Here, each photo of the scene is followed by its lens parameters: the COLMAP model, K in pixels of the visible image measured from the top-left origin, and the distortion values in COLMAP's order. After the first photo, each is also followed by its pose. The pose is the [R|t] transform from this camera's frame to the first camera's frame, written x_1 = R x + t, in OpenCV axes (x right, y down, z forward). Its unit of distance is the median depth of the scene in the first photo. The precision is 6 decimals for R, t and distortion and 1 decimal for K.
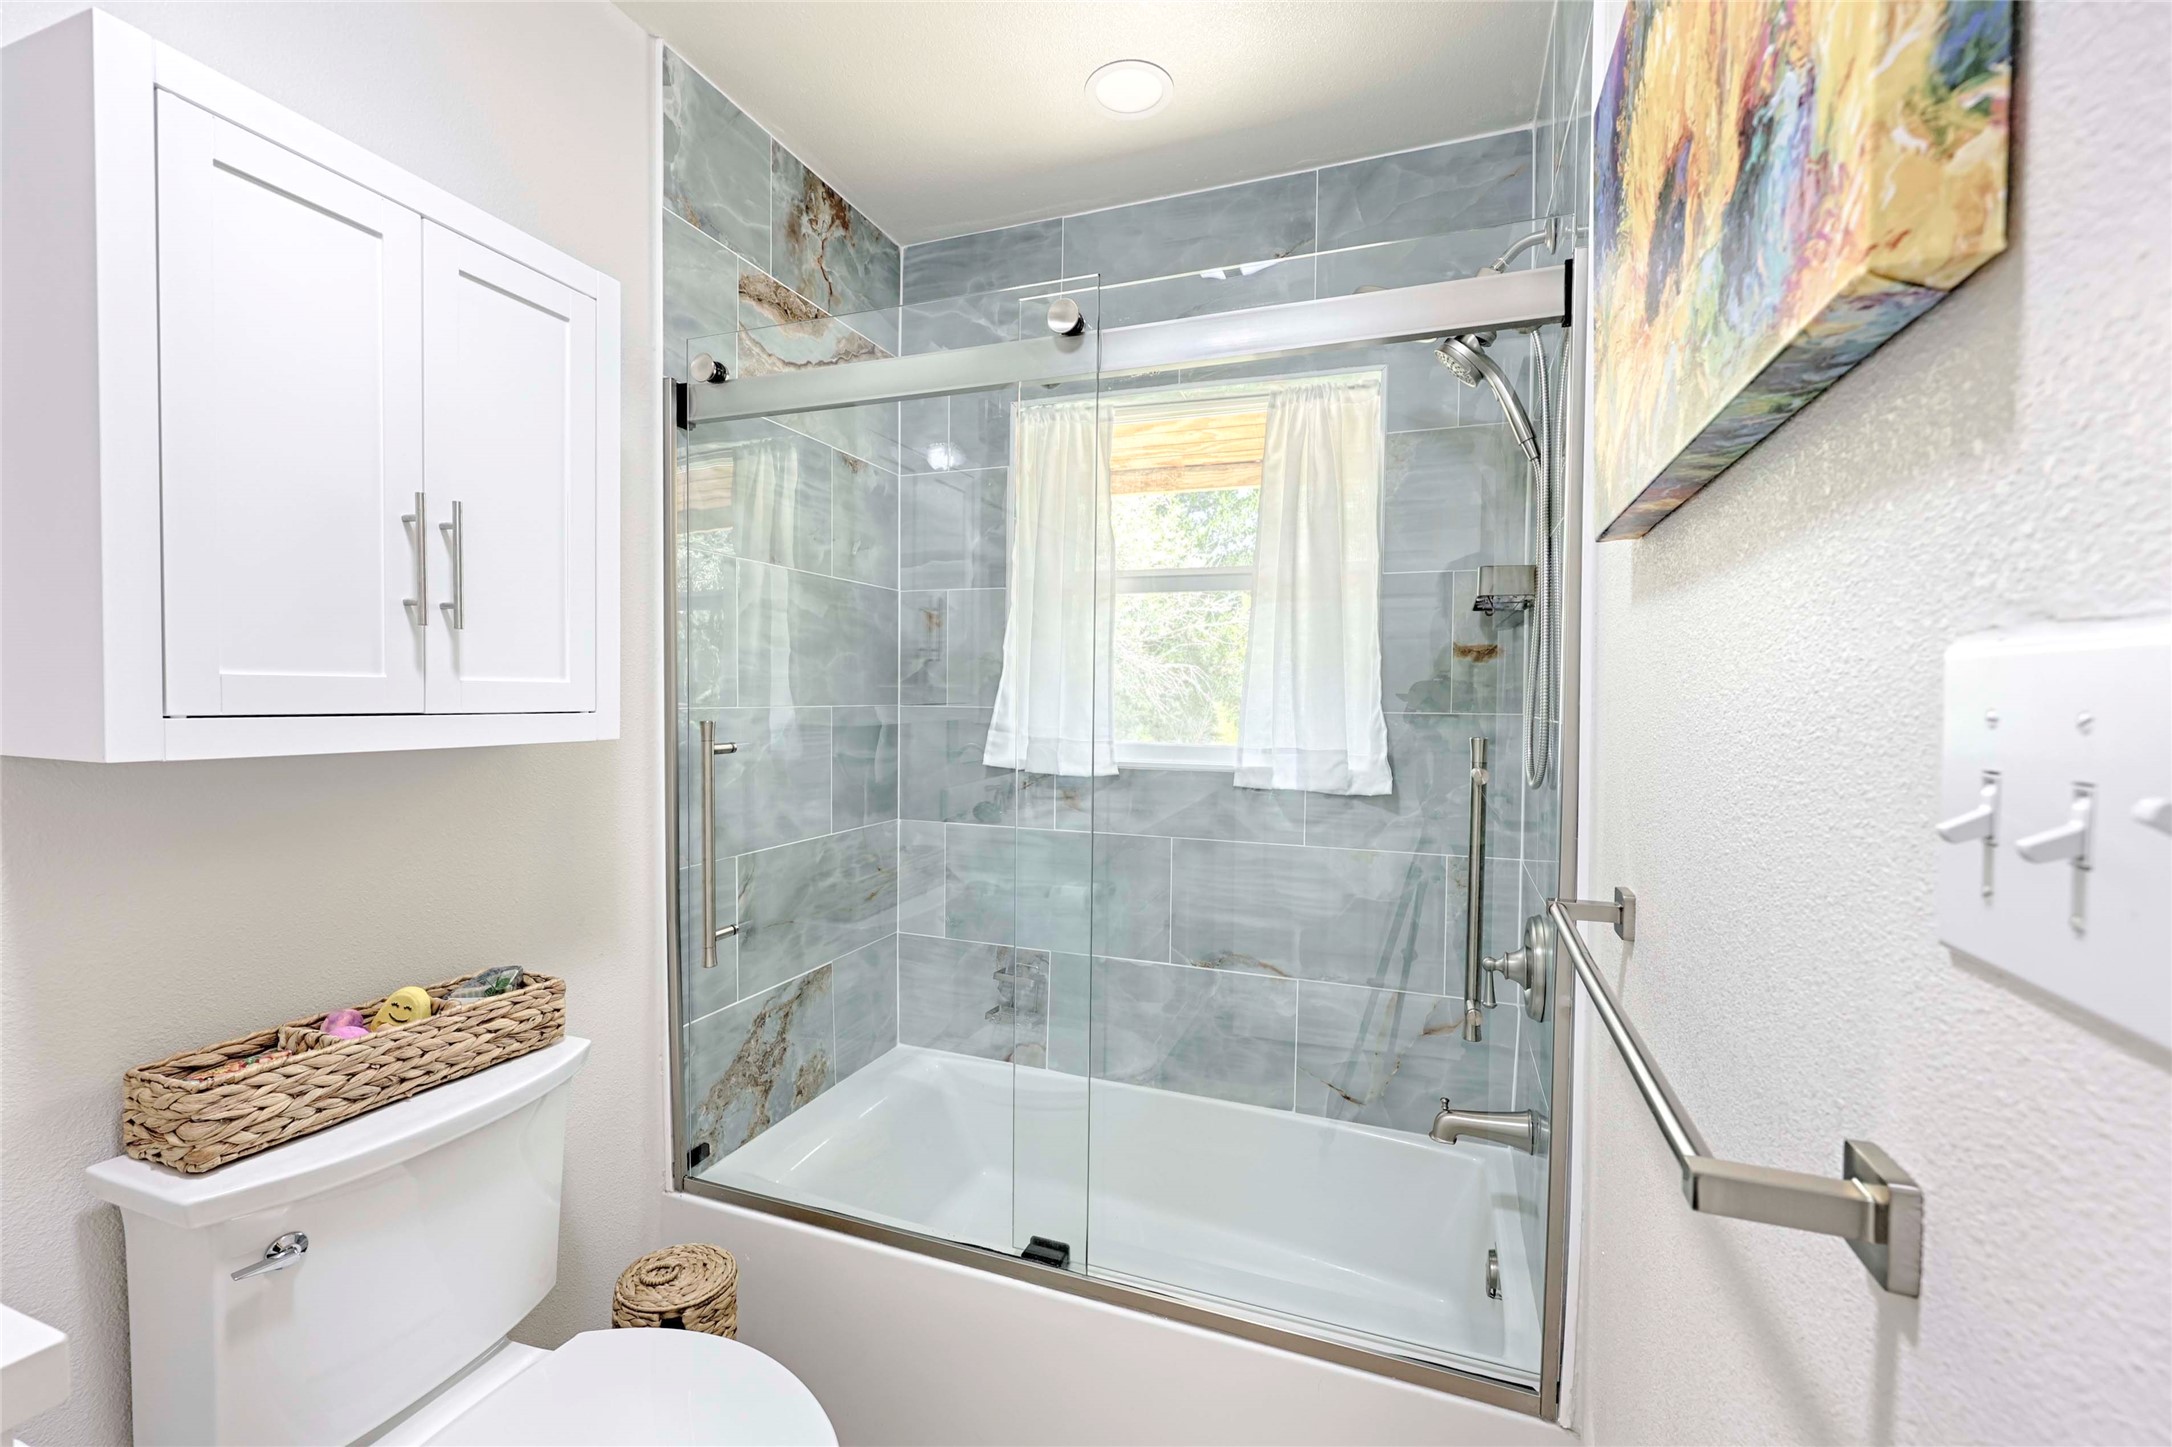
lens RADIAL K [[871.6, 0, 1093.5], [0, 871.6, 725.4], [0, 0, 1]] dist [0.000744, -0.000071]
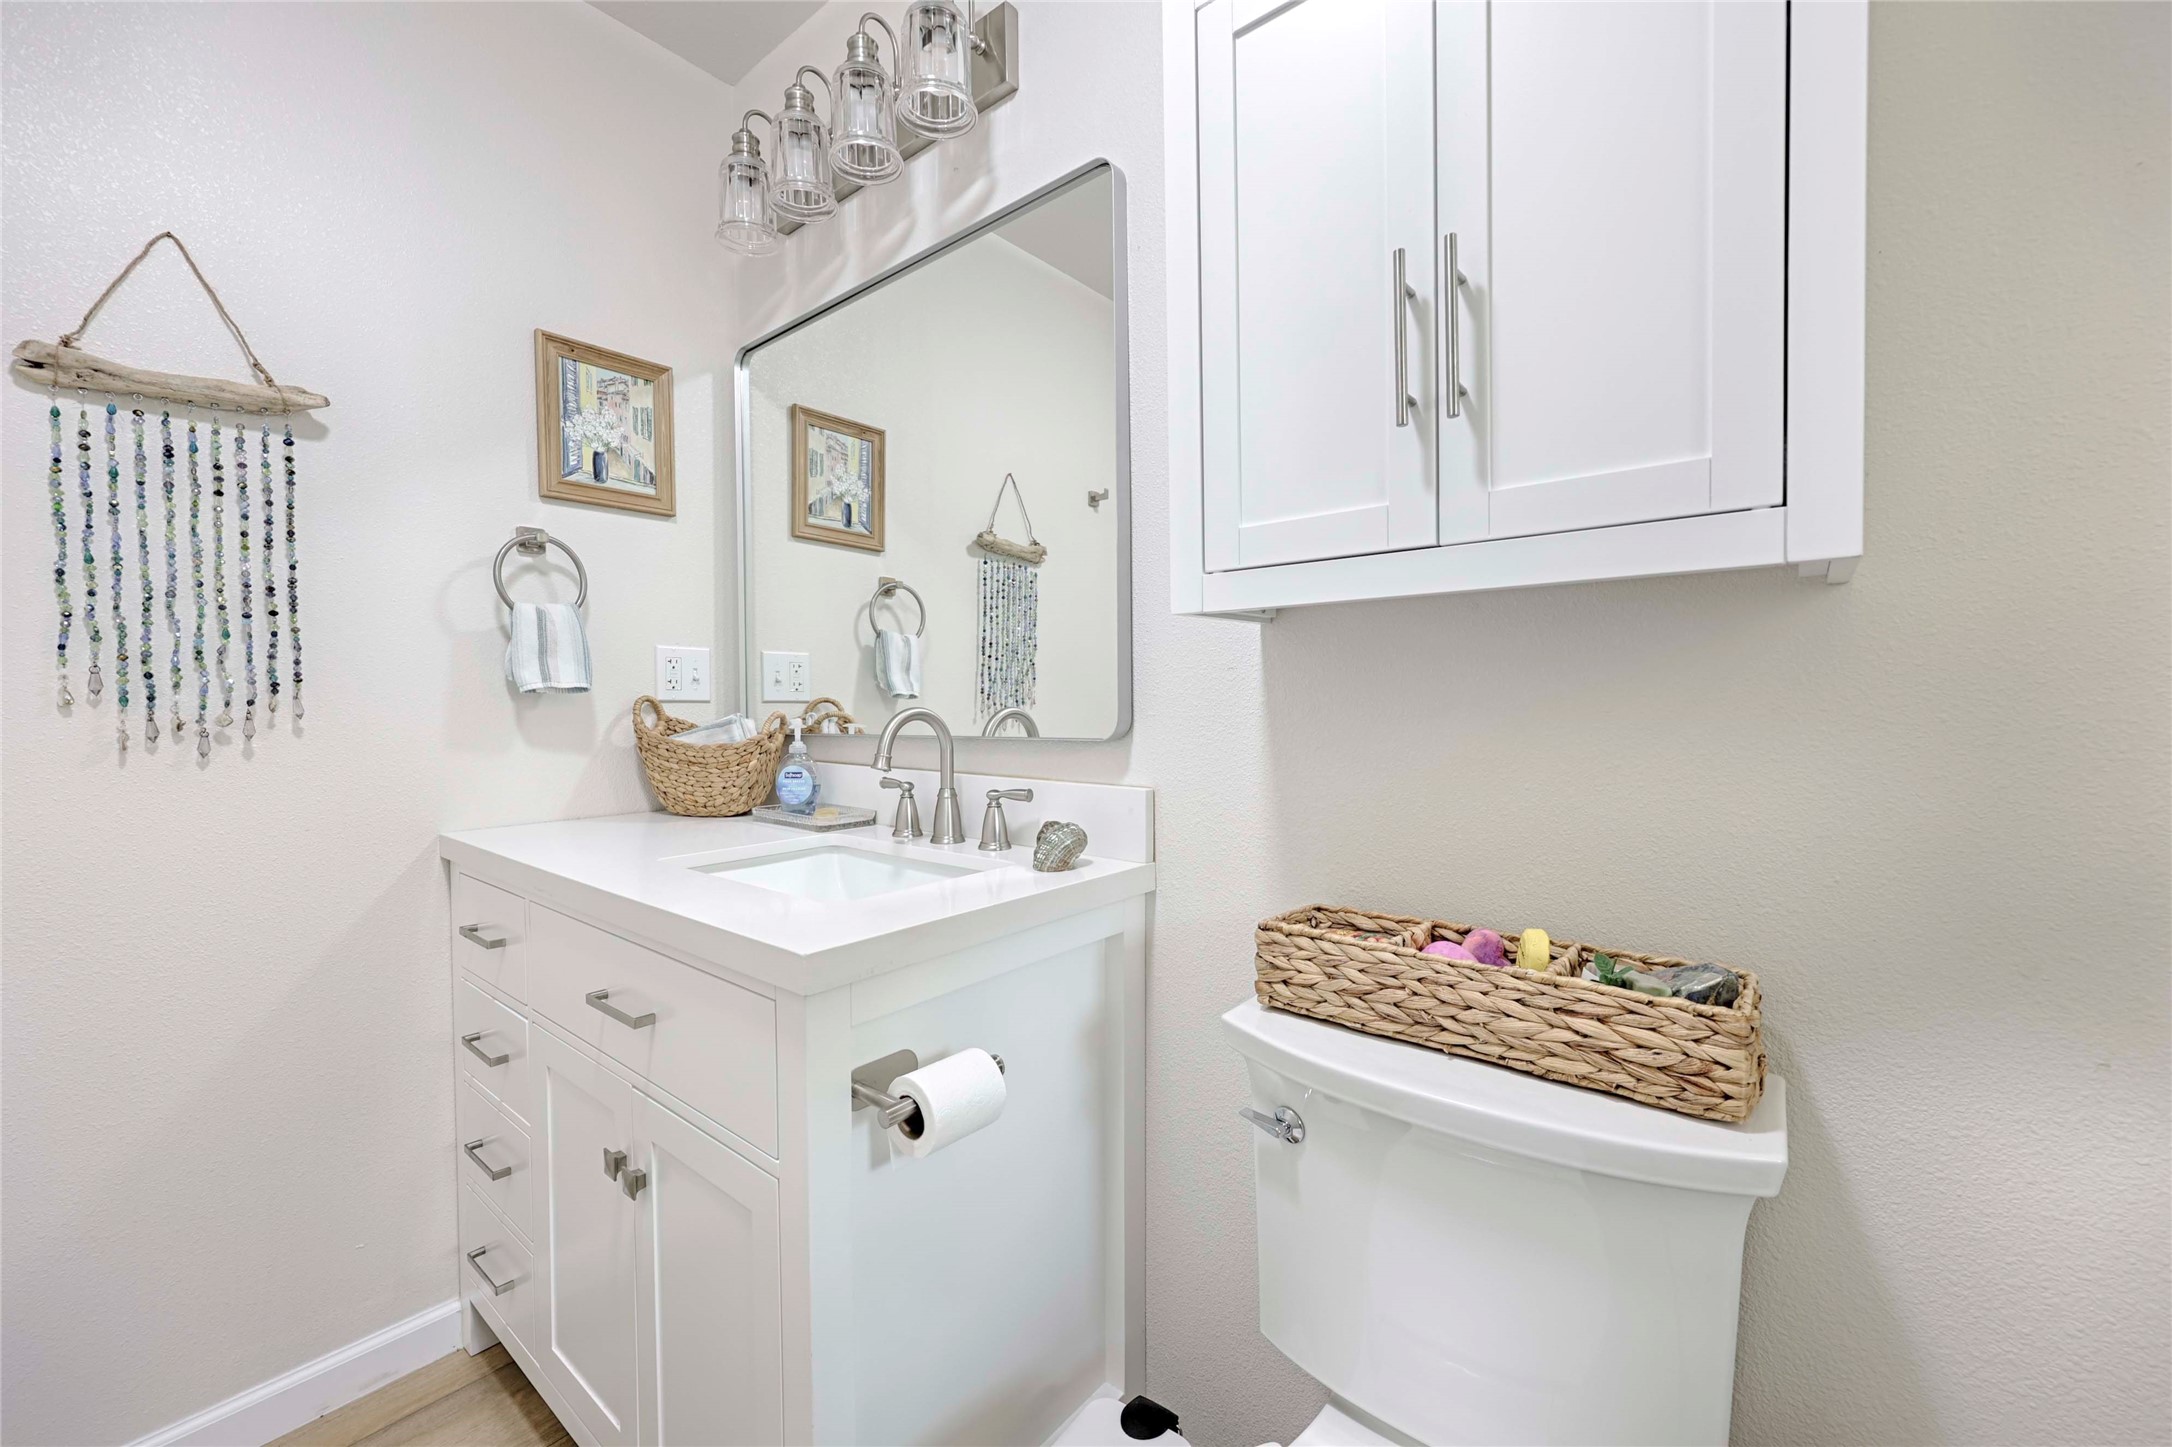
lens RADIAL K [[871.6, 0, 1084.9], [0, 871.6, 720.2], [0, 0, 1]] dist [0.000744, -0.000071]
pose [[-0.321192, 0.011935, -0.946939, 0.038948], [-0.014464, 0.999742, 0.017507, 0.128427], [0.946904, 0.019320, -0.320936, 0.961510]]
